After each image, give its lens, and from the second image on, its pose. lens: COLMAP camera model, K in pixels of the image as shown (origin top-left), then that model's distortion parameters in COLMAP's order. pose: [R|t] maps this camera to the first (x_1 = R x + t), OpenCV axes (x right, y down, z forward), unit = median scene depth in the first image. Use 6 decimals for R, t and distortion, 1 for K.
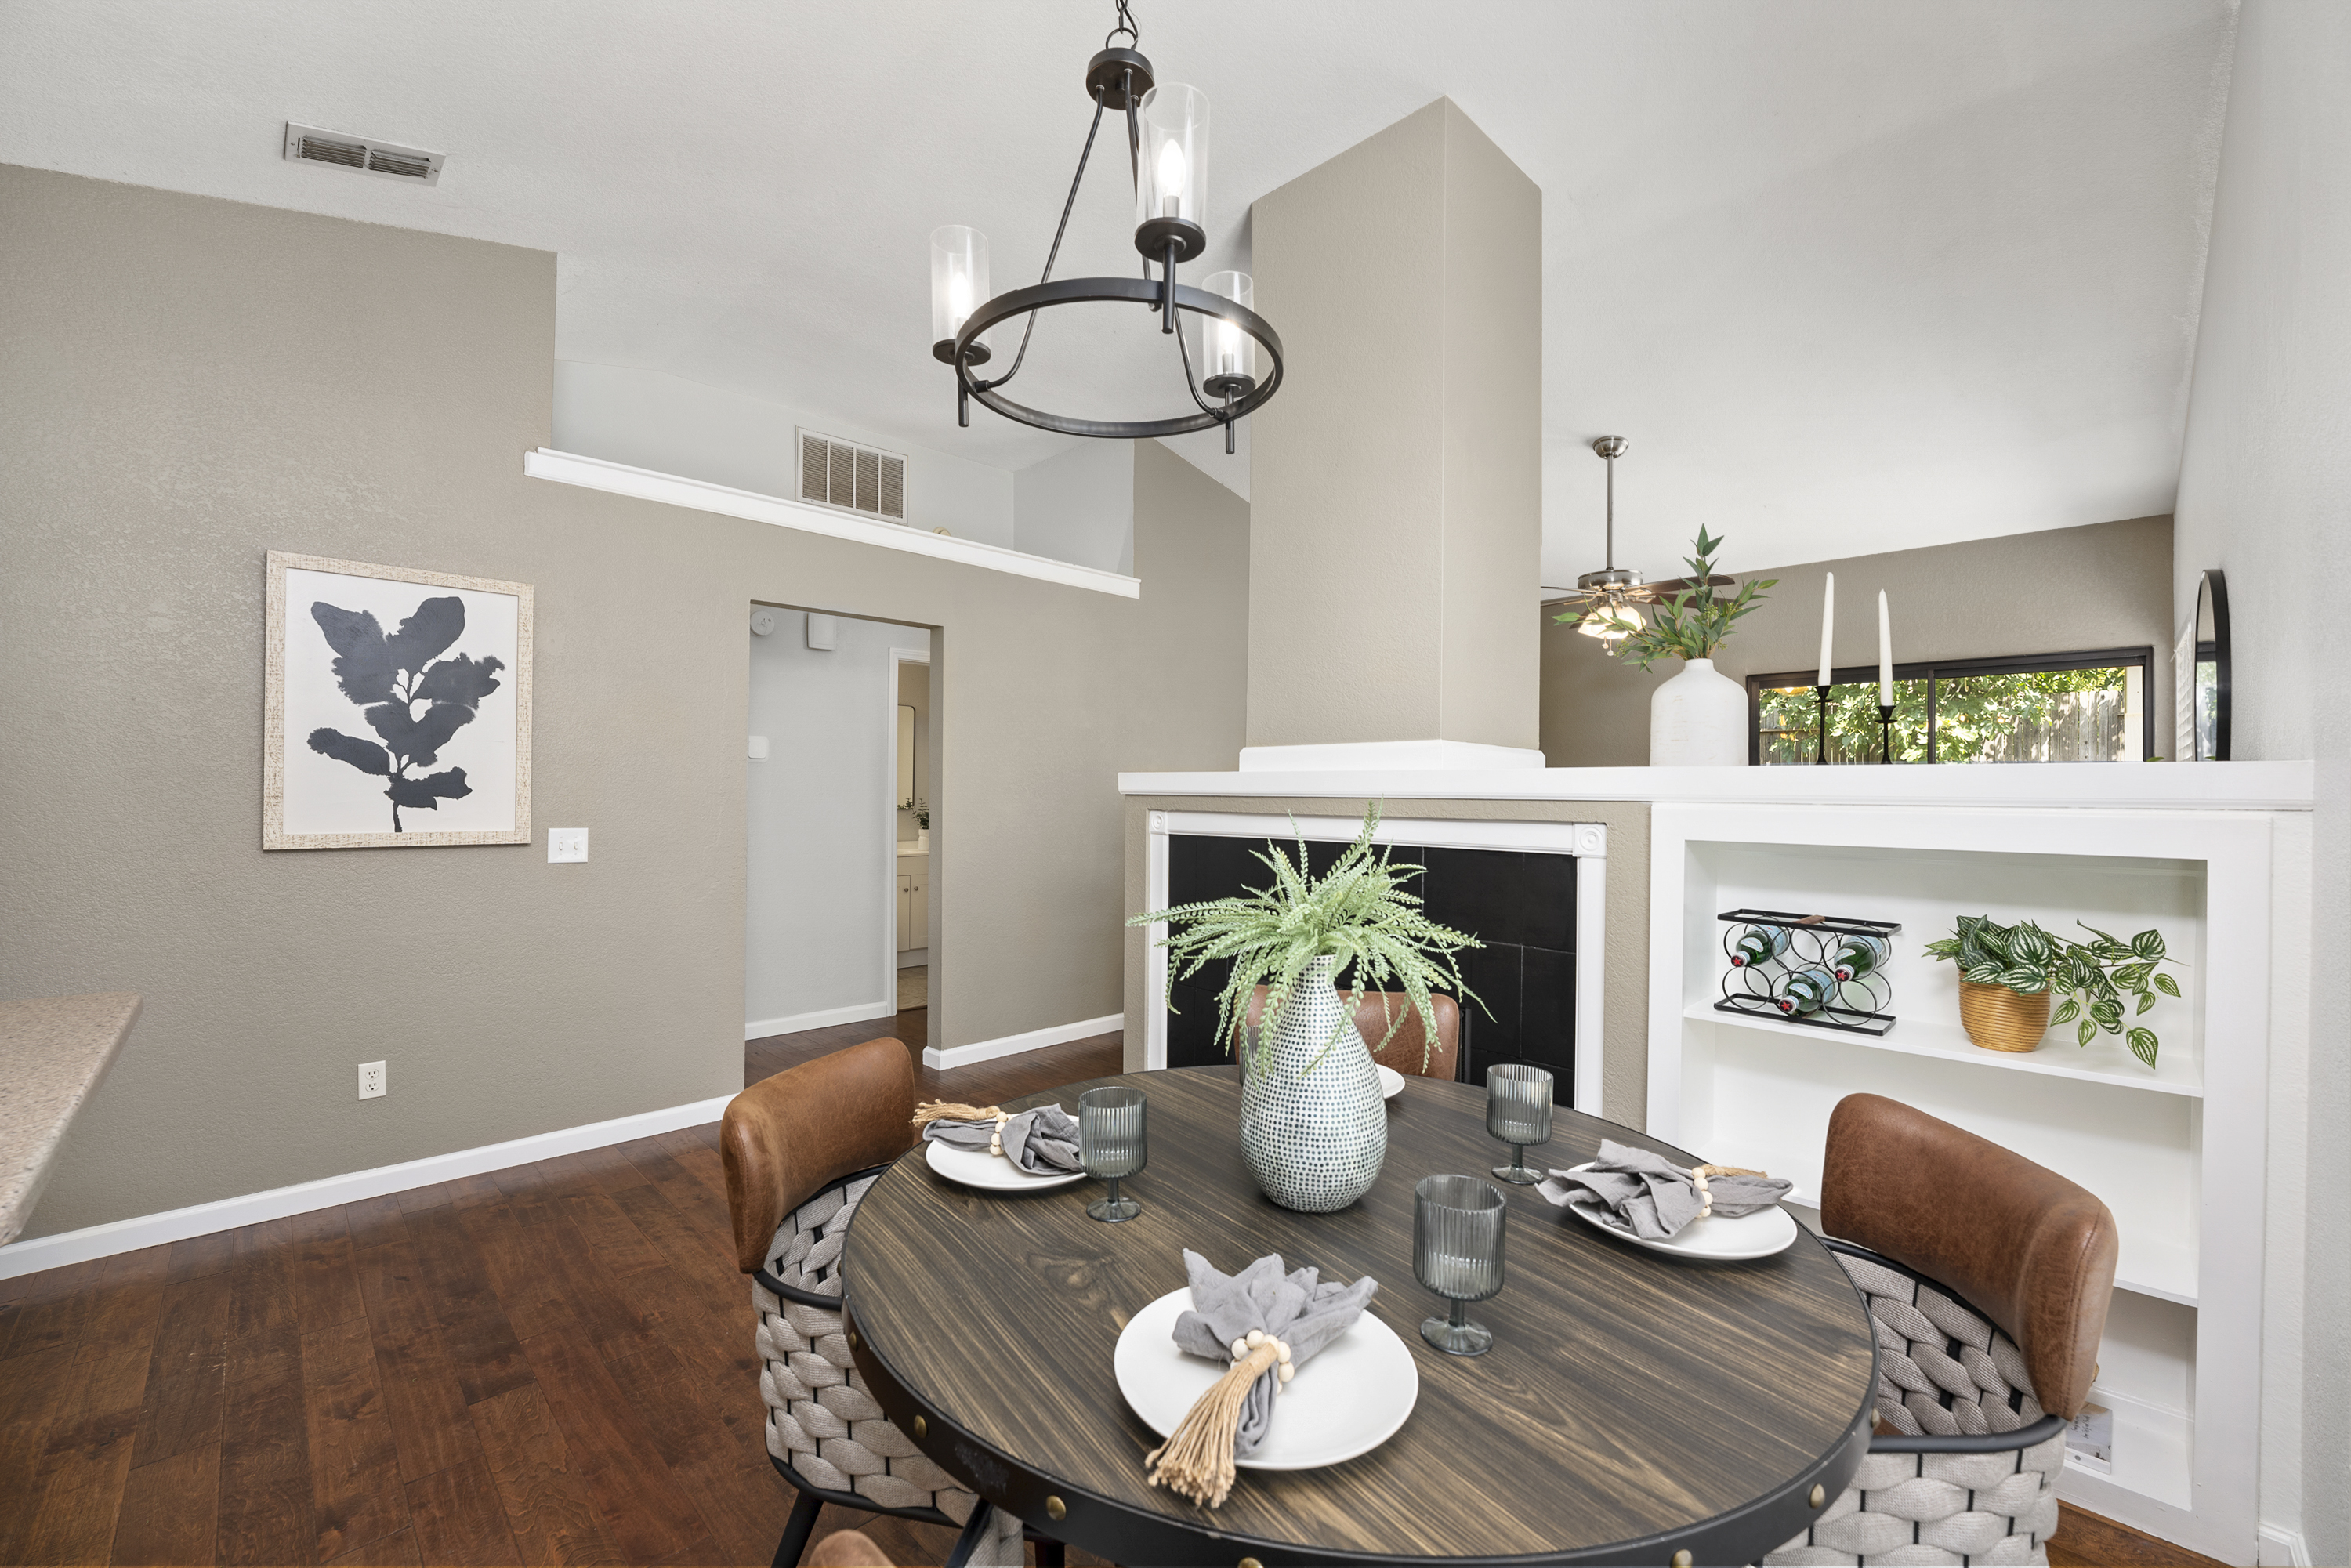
lens RADIAL K [[957.2, 0, 1176.7], [0, 957.2, 776.3], [0, 0, 1]] dist [-0.023192, 0.002521]
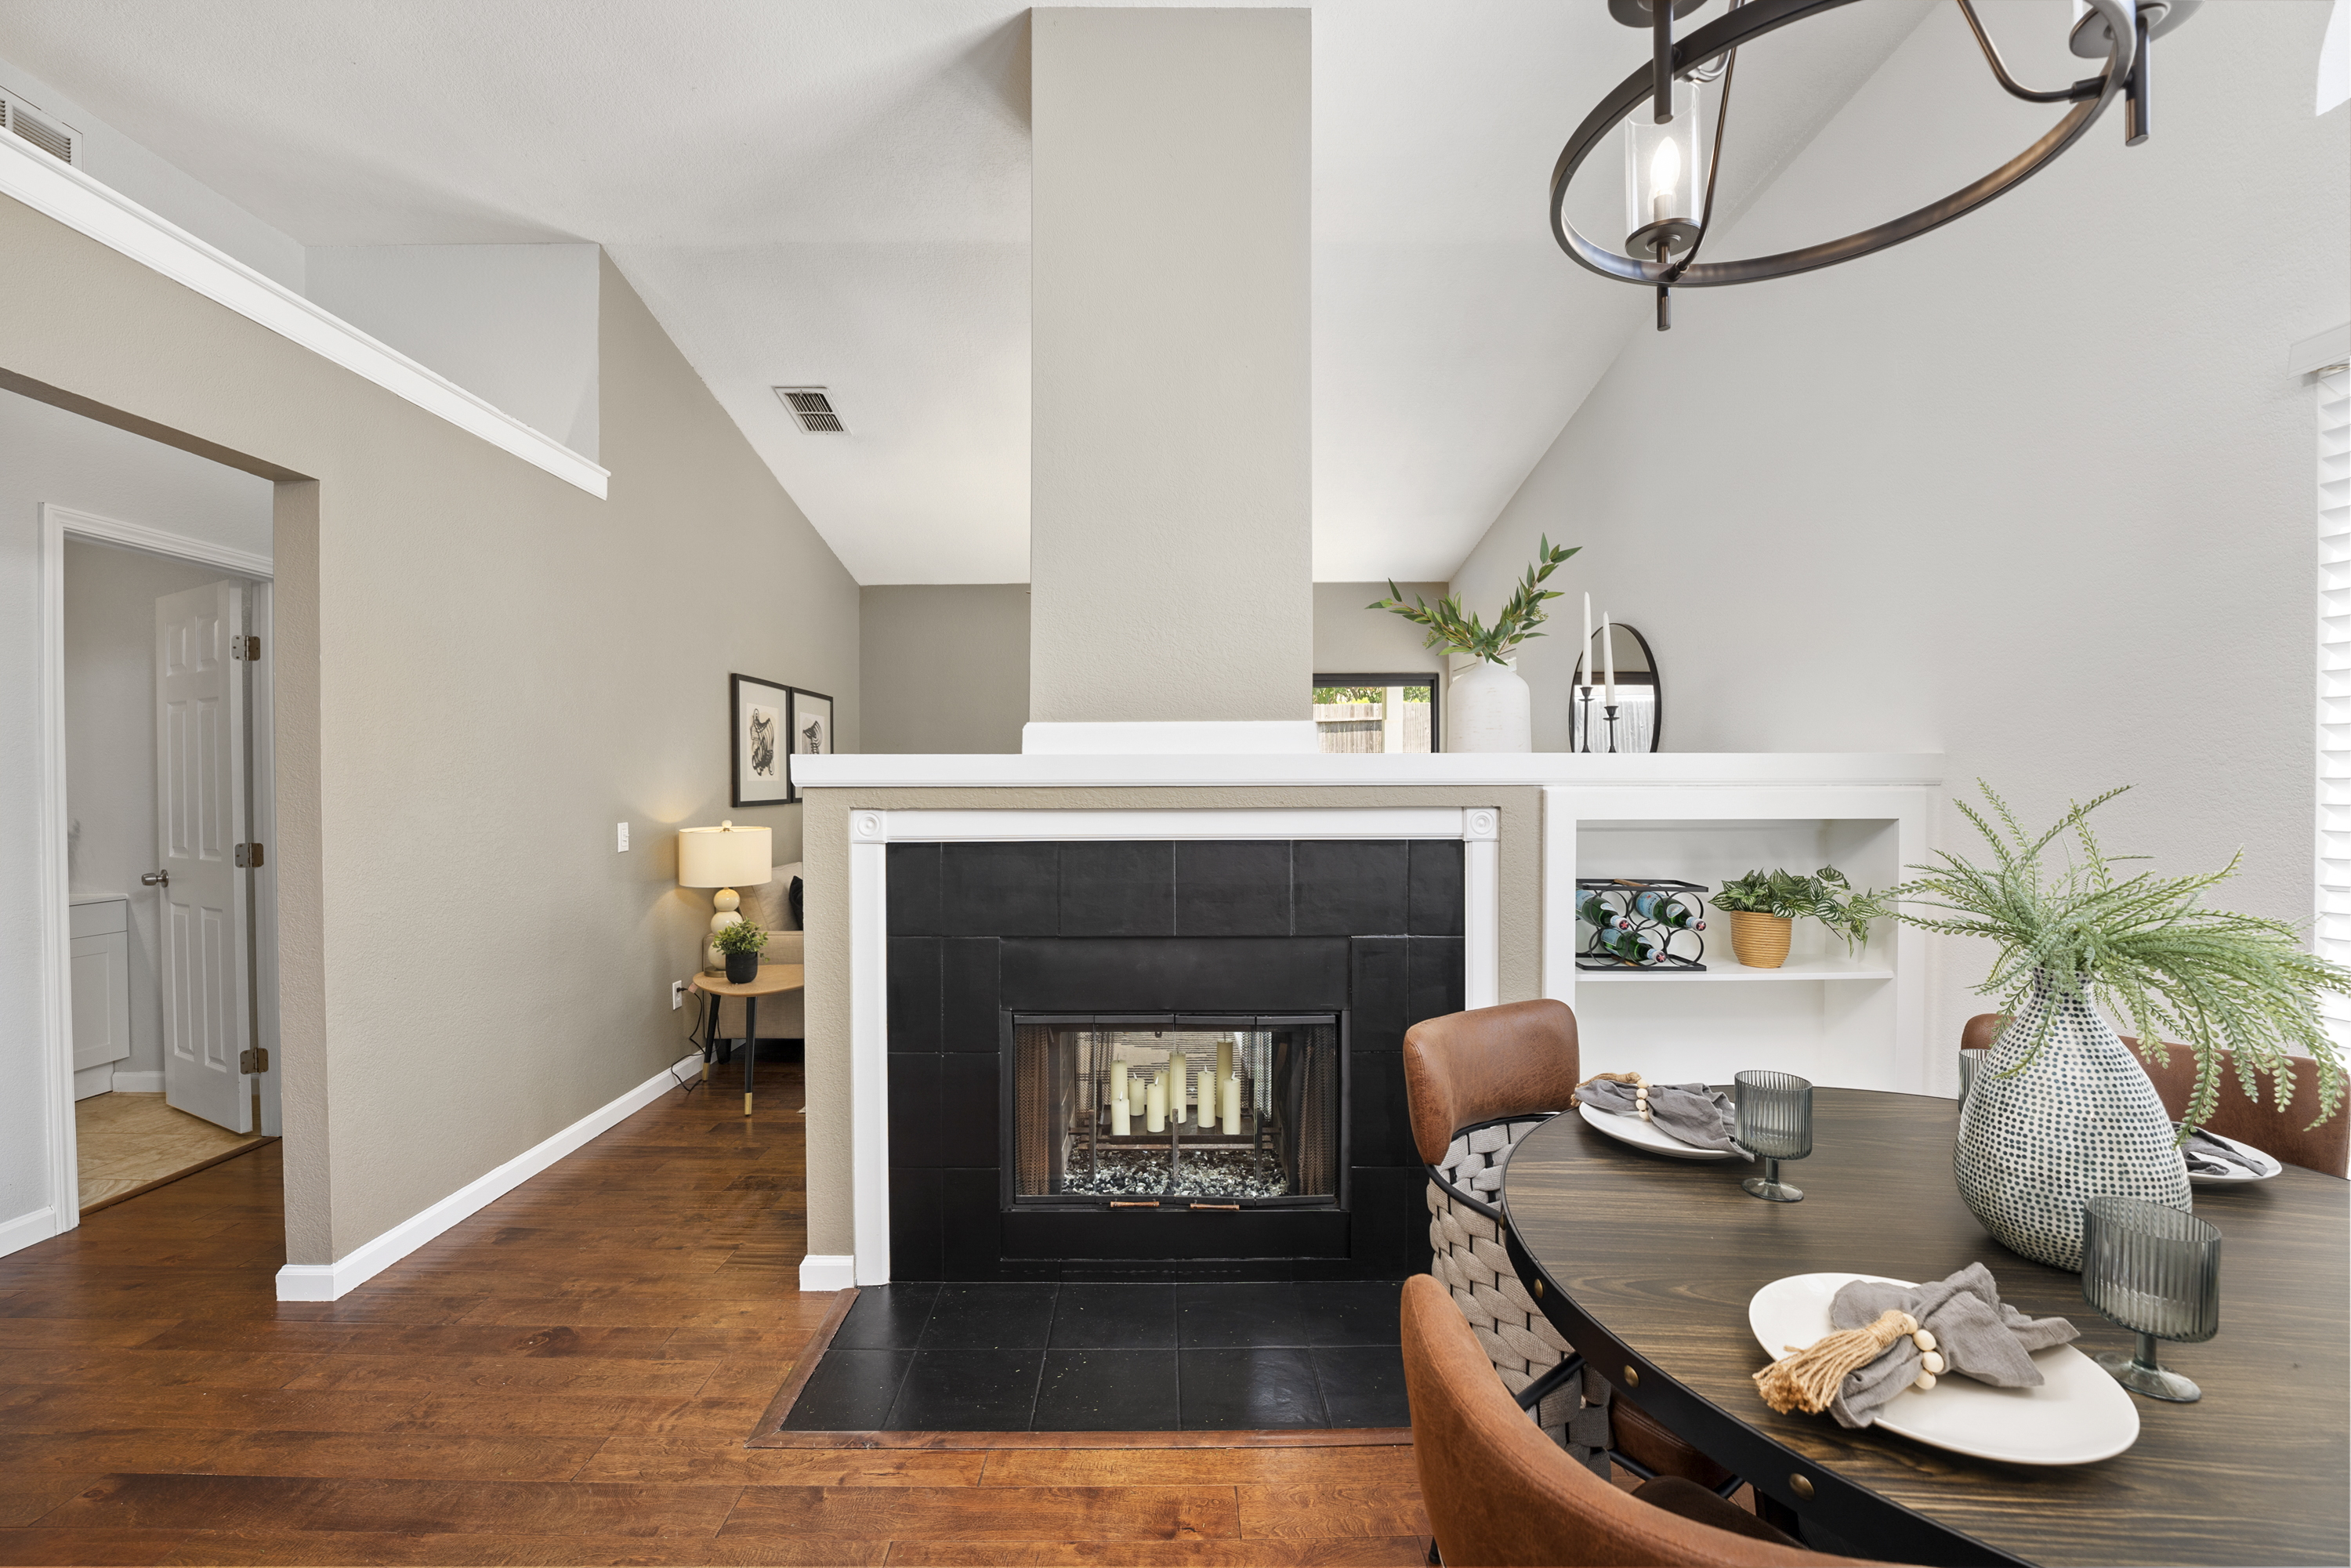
lens RADIAL K [[957.2, 0, 1168.1], [0, 957.2, 785.1], [0, 0, 1]] dist [-0.023192, 0.002521]
pose [[0.697307, -0.011748, 0.716676, -0.294334], [-0.003023, 0.999809, 0.019330, 0.003485], [-0.716766, -0.015645, 0.697138, 0.291015]]
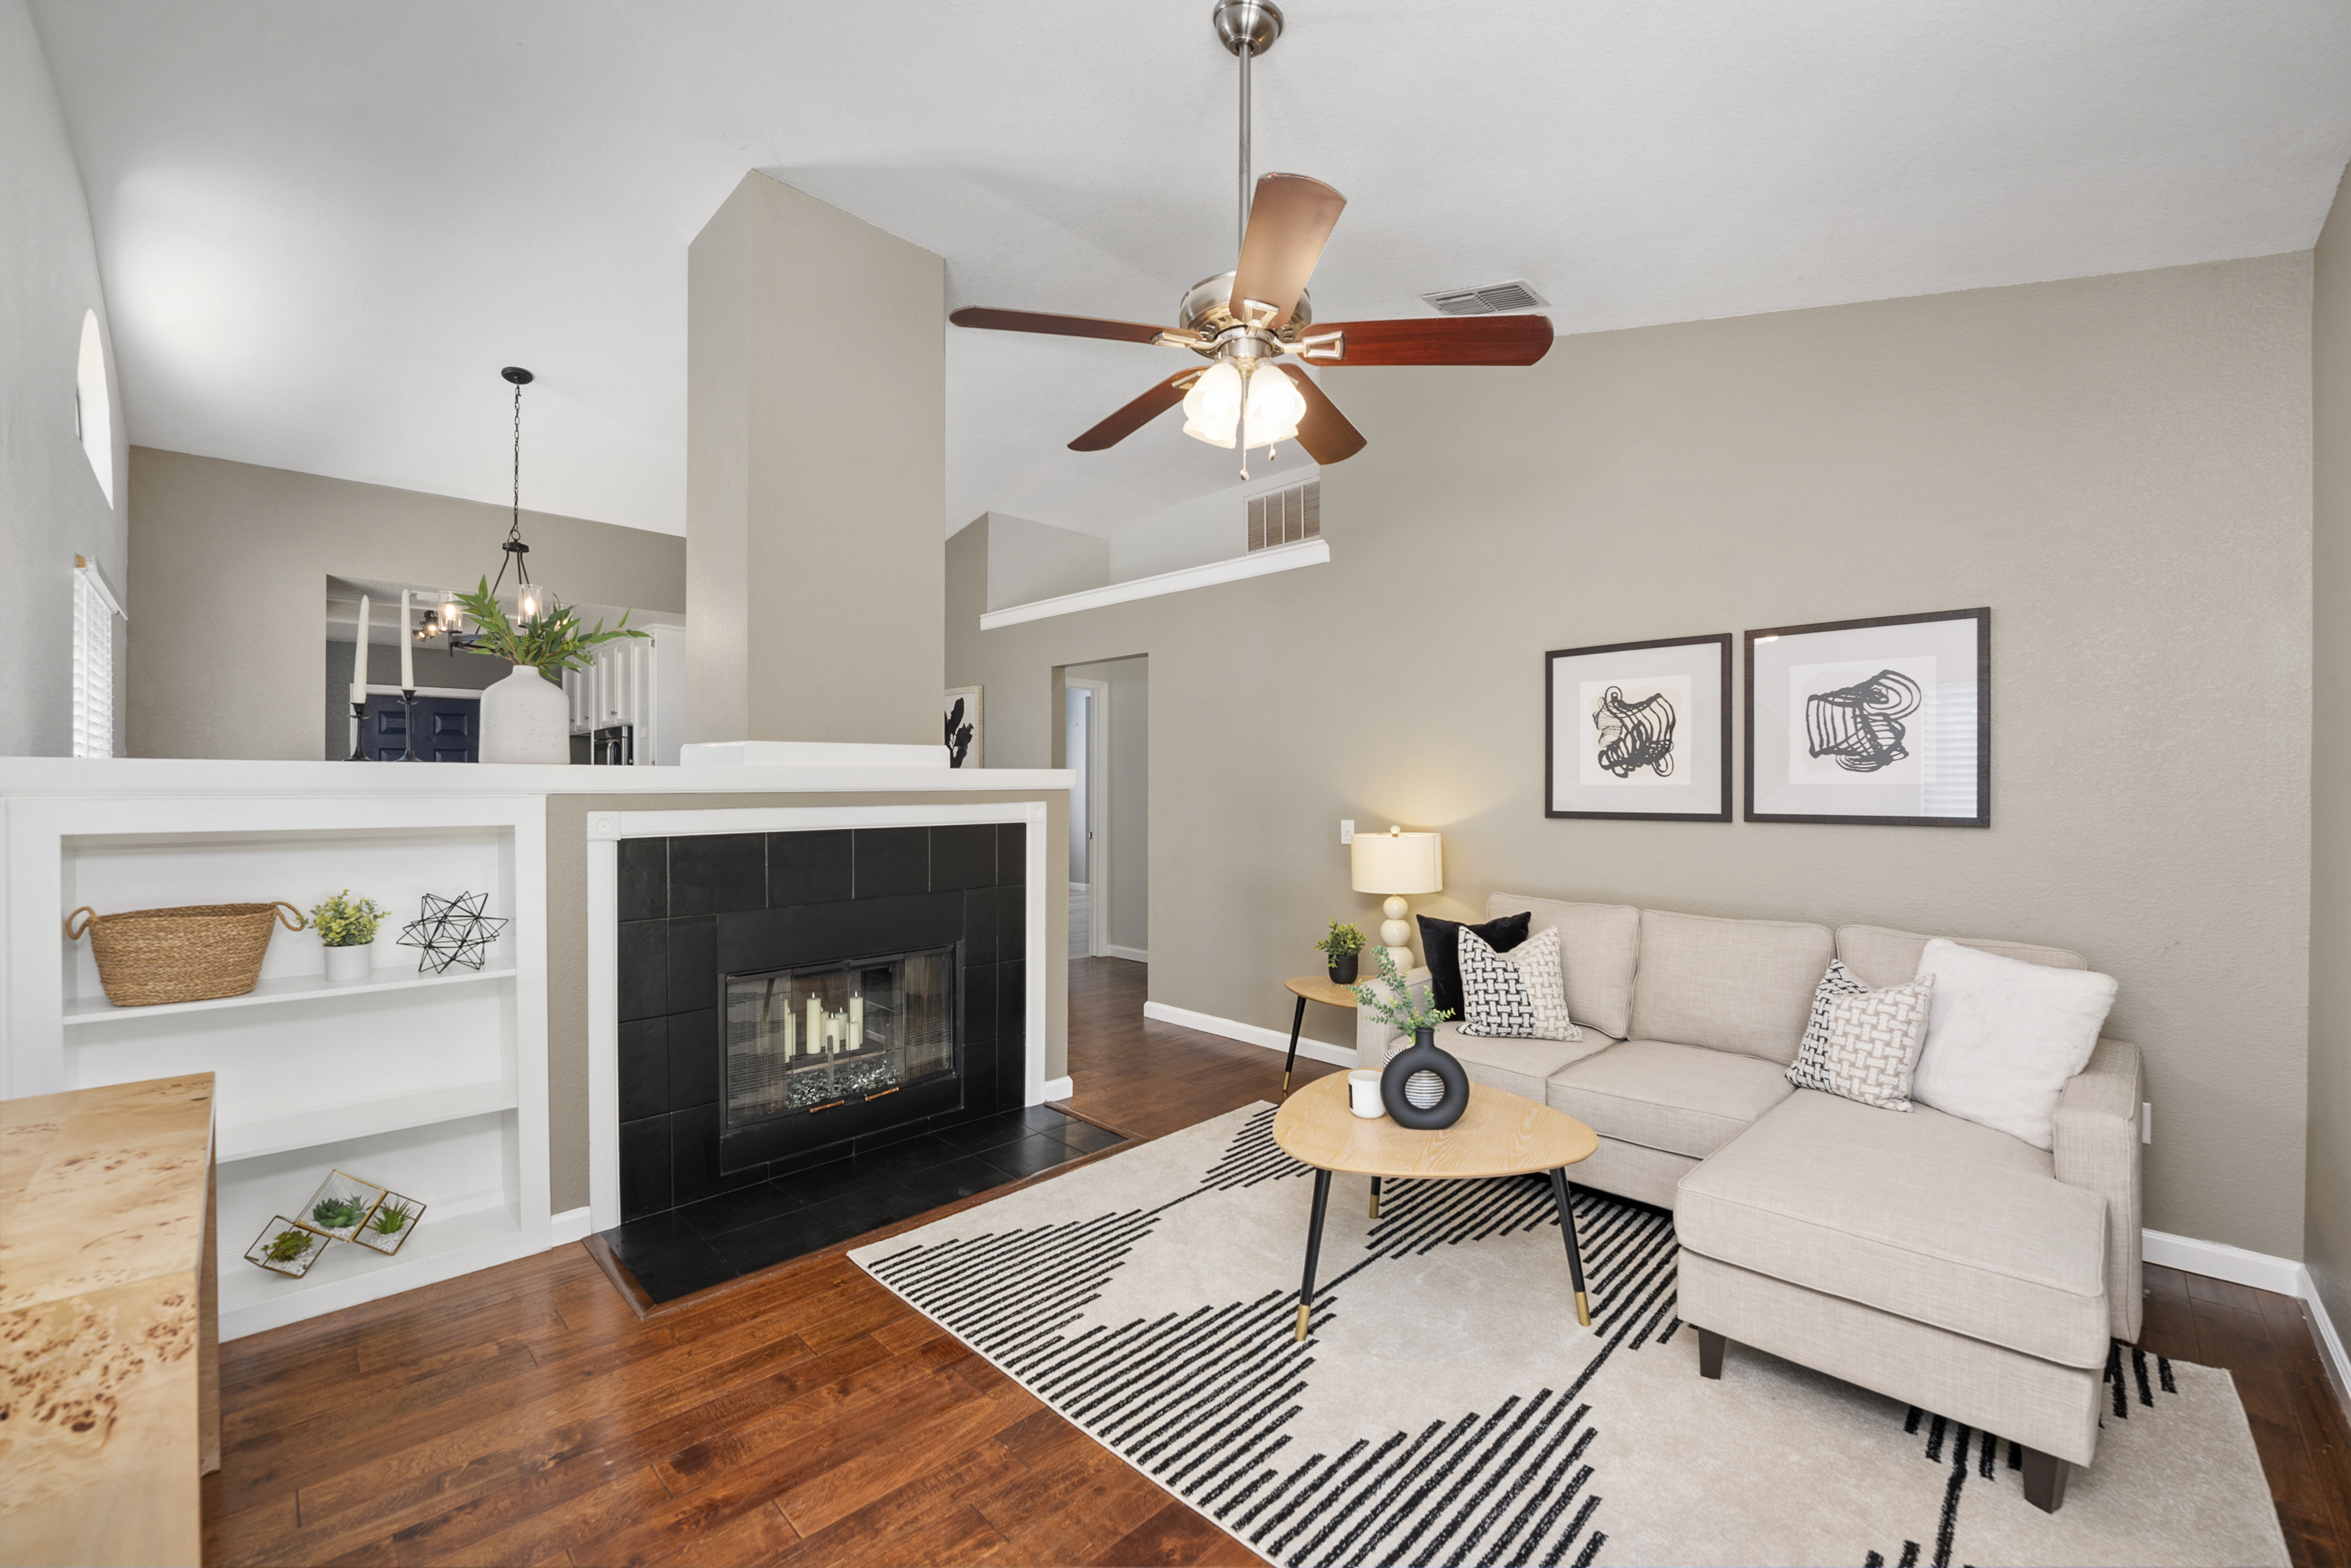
lens RADIAL K [[957.2, 0, 1171.8], [0, 957.2, 789.5], [0, 0, 1]] dist [-0.023192, 0.002521]
pose [[-0.003509, -0.006223, -0.999974, 0.973109], [0.011921, 0.999909, -0.006264, 0.025670], [0.999923, -0.011942, -0.003435, 1.031236]]
